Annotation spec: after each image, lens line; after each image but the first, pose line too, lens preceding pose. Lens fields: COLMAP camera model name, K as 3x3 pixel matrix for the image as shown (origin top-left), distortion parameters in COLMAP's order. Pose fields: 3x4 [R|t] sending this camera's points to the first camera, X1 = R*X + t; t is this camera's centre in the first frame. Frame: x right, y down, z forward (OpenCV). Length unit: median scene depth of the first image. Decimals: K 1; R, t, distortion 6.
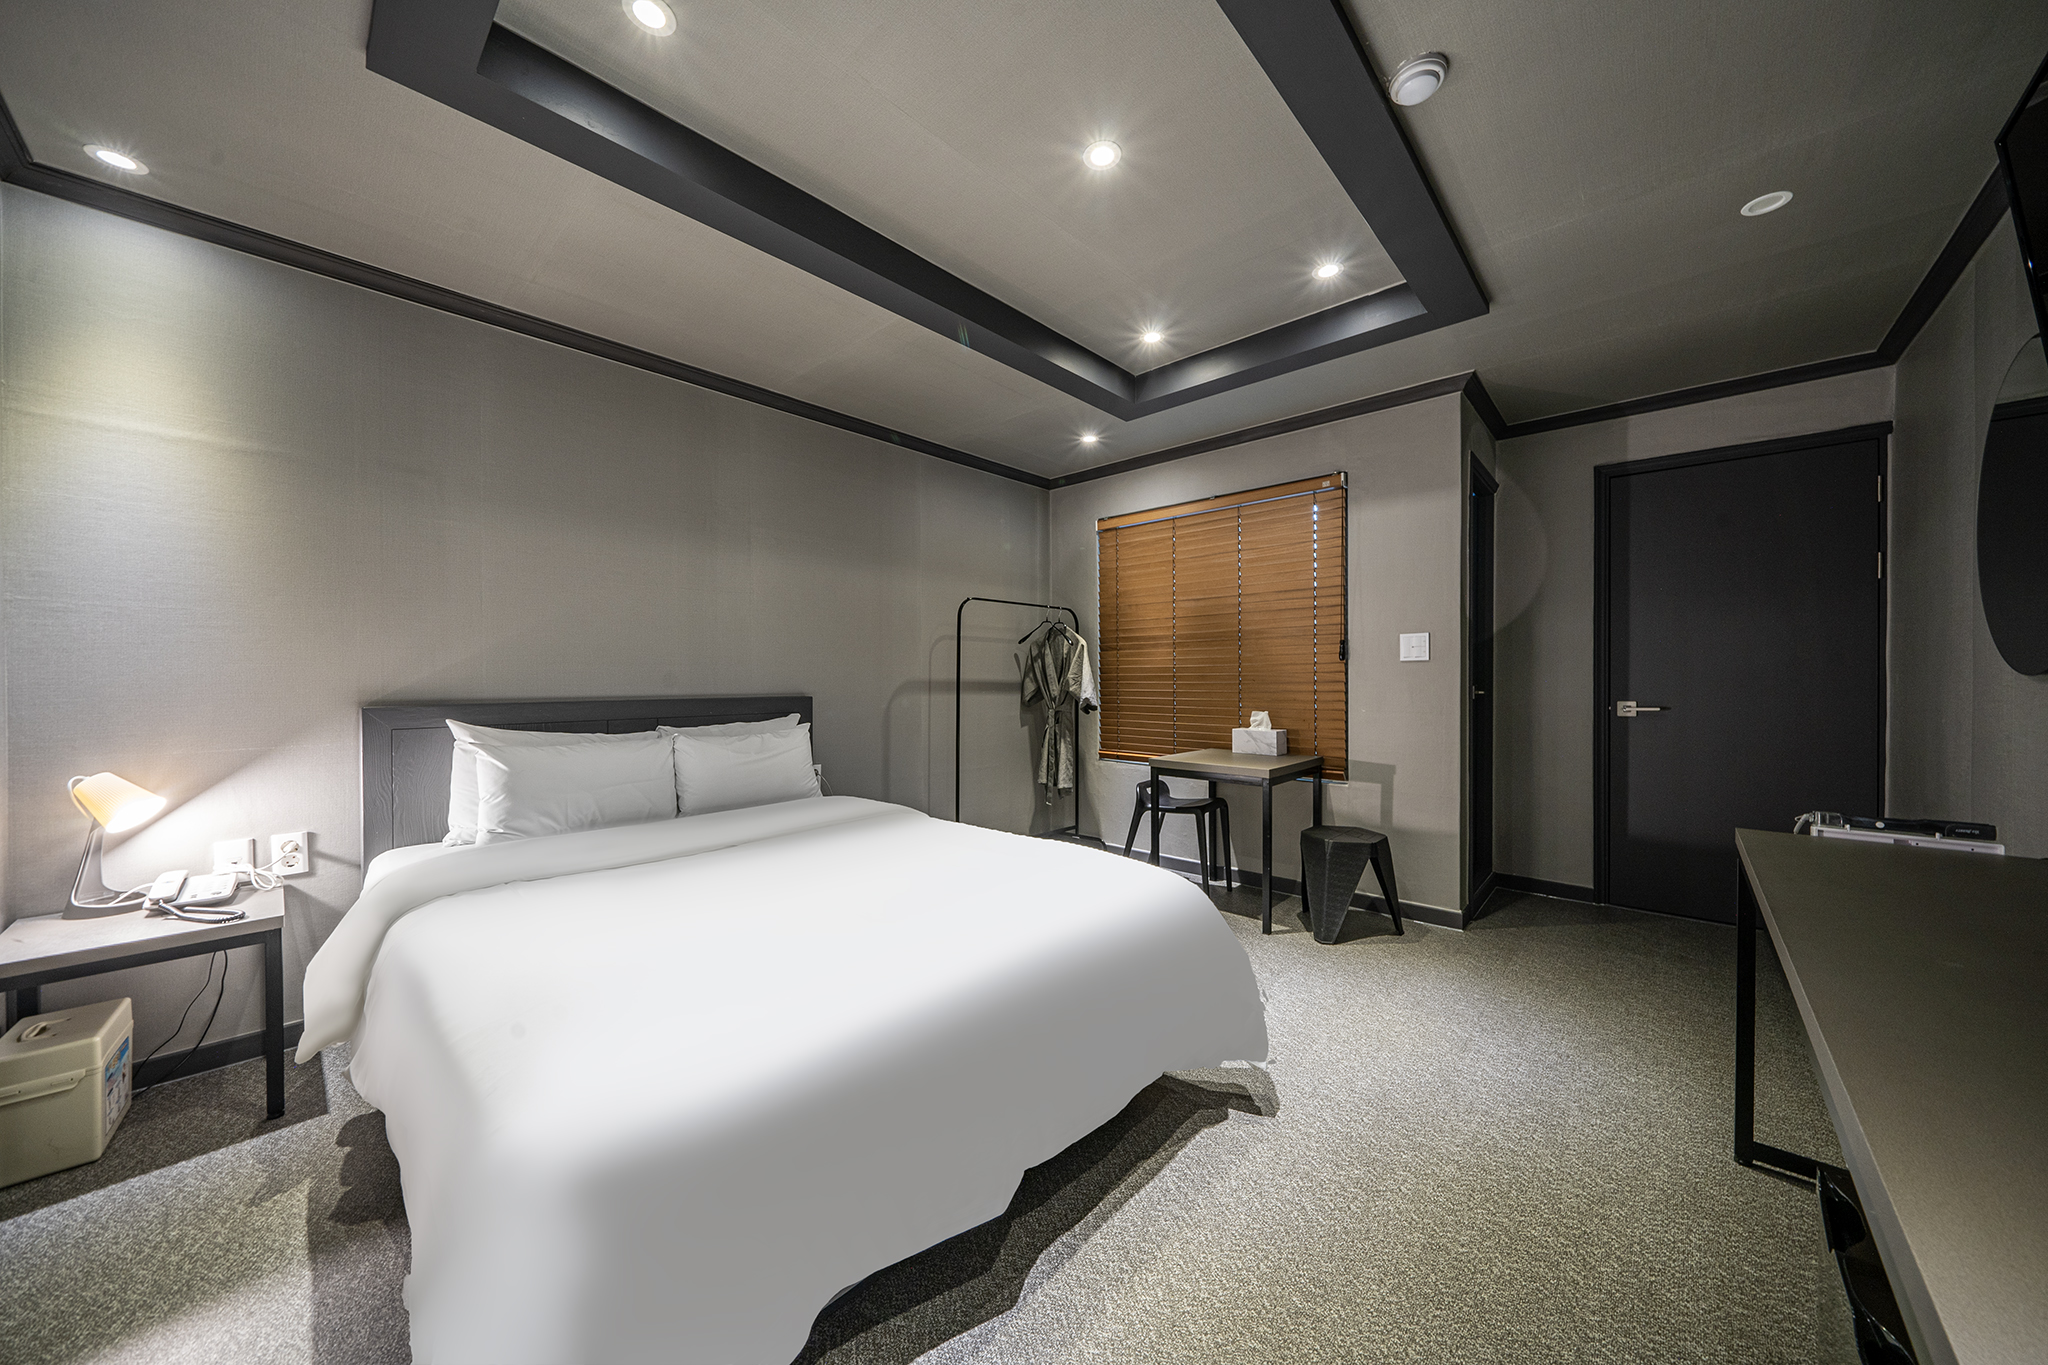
lens RADIAL K [[702.1, 0, 1034.6], [0, 702.1, 684.2], [0, 0, 1]] dist [-0.002445, -0.000041]
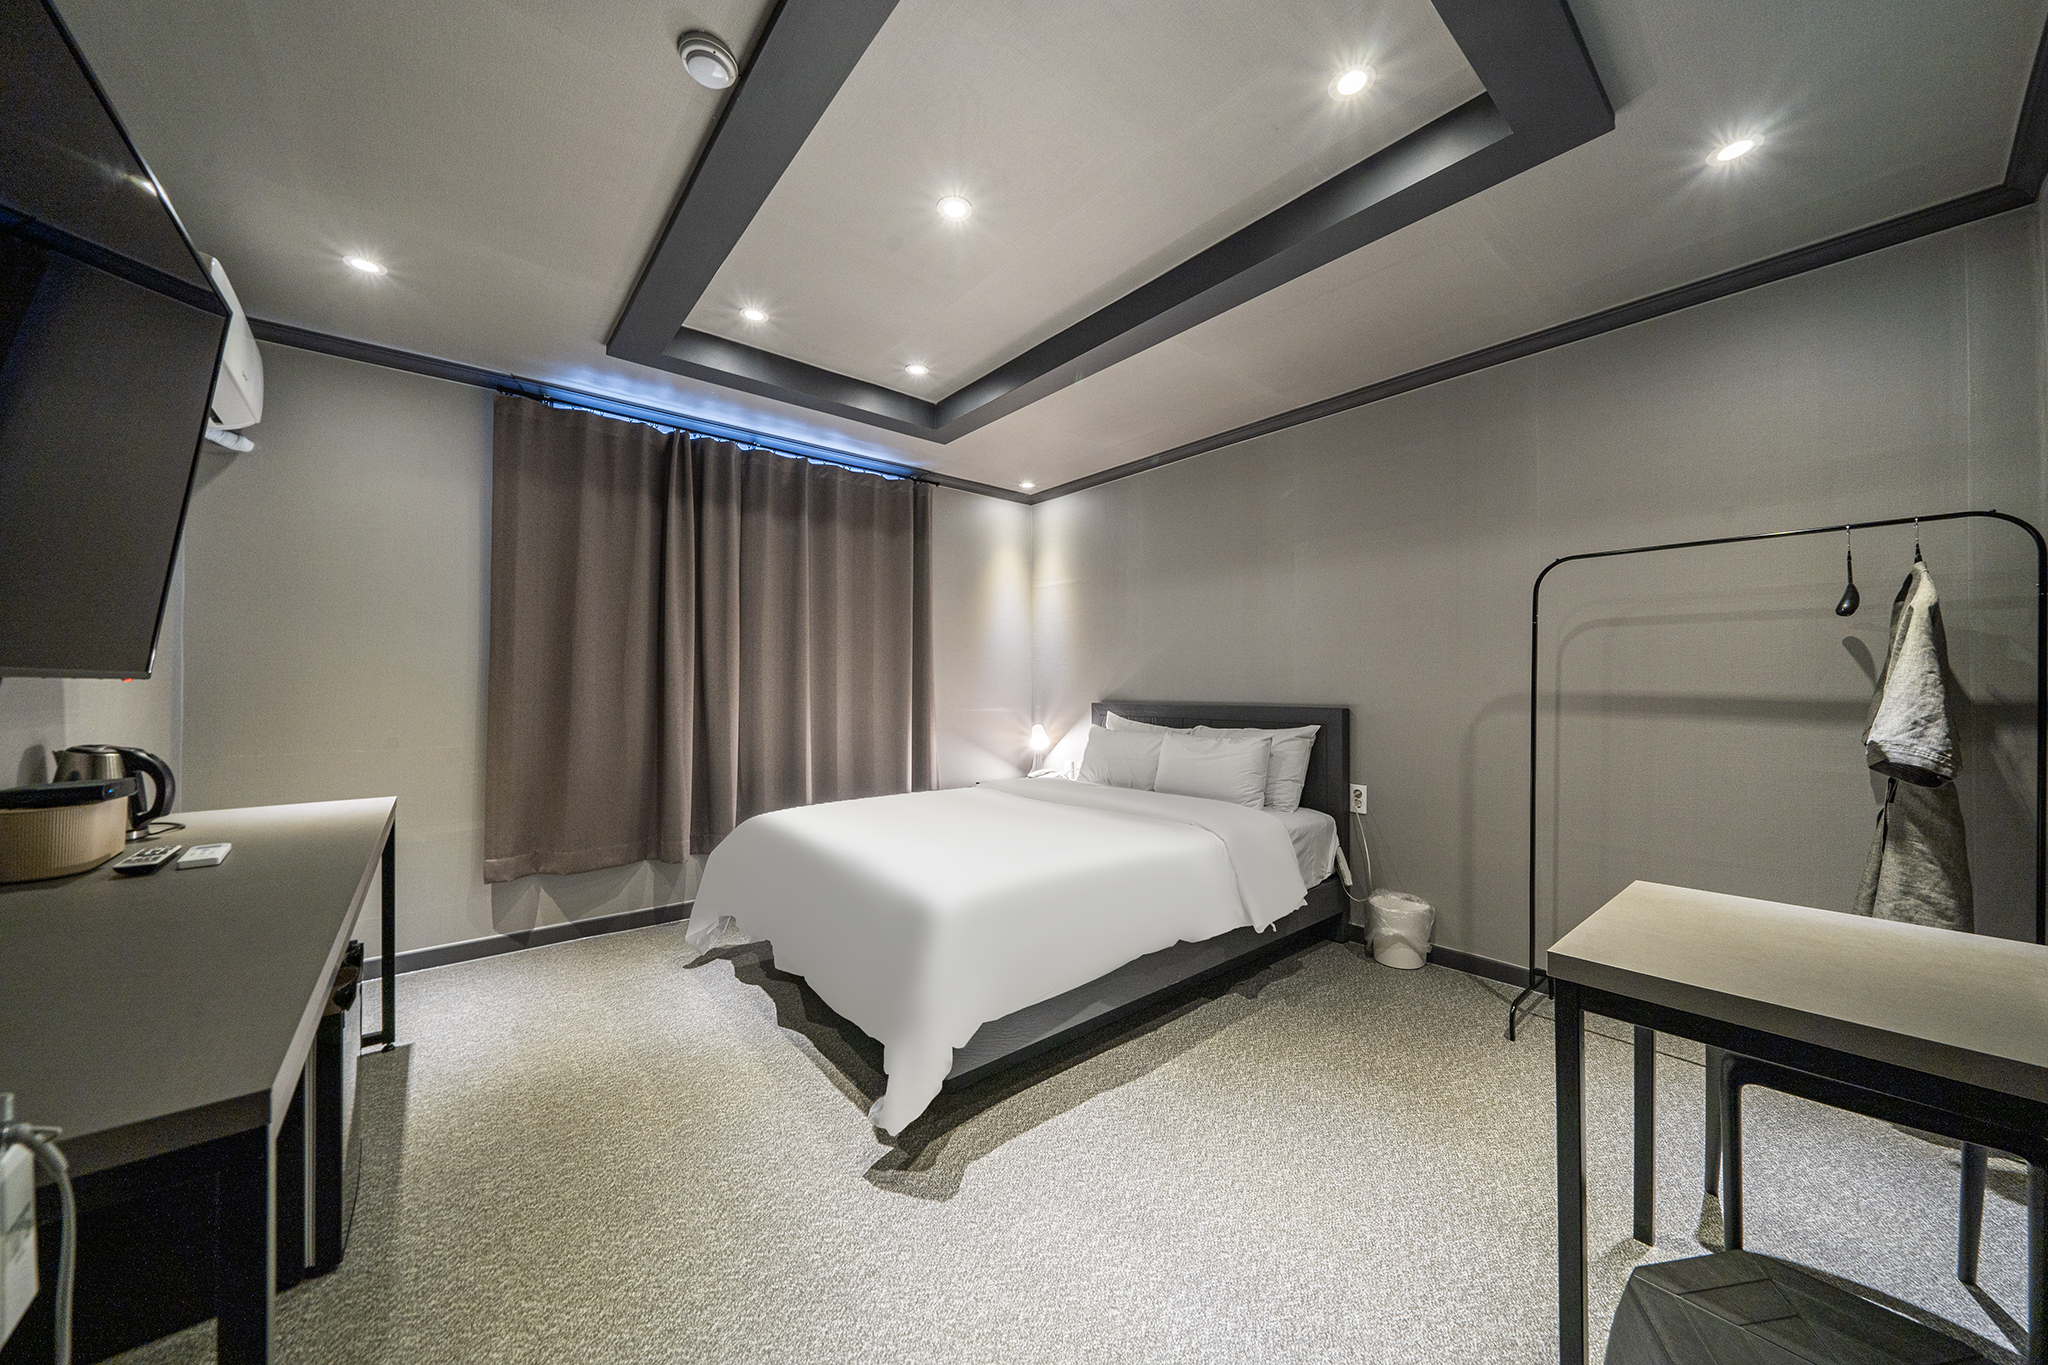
lens RADIAL K [[702.1, 0, 1034.6], [0, 702.1, 684.2], [0, 0, 1]] dist [-0.002445, -0.000041]
pose [[-0.127942, -0.003211, -0.991776, 0.914726], [-0.010749, 0.999941, -0.001850, -0.012415], [0.991723, 0.010424, -0.127969, 1.003447]]
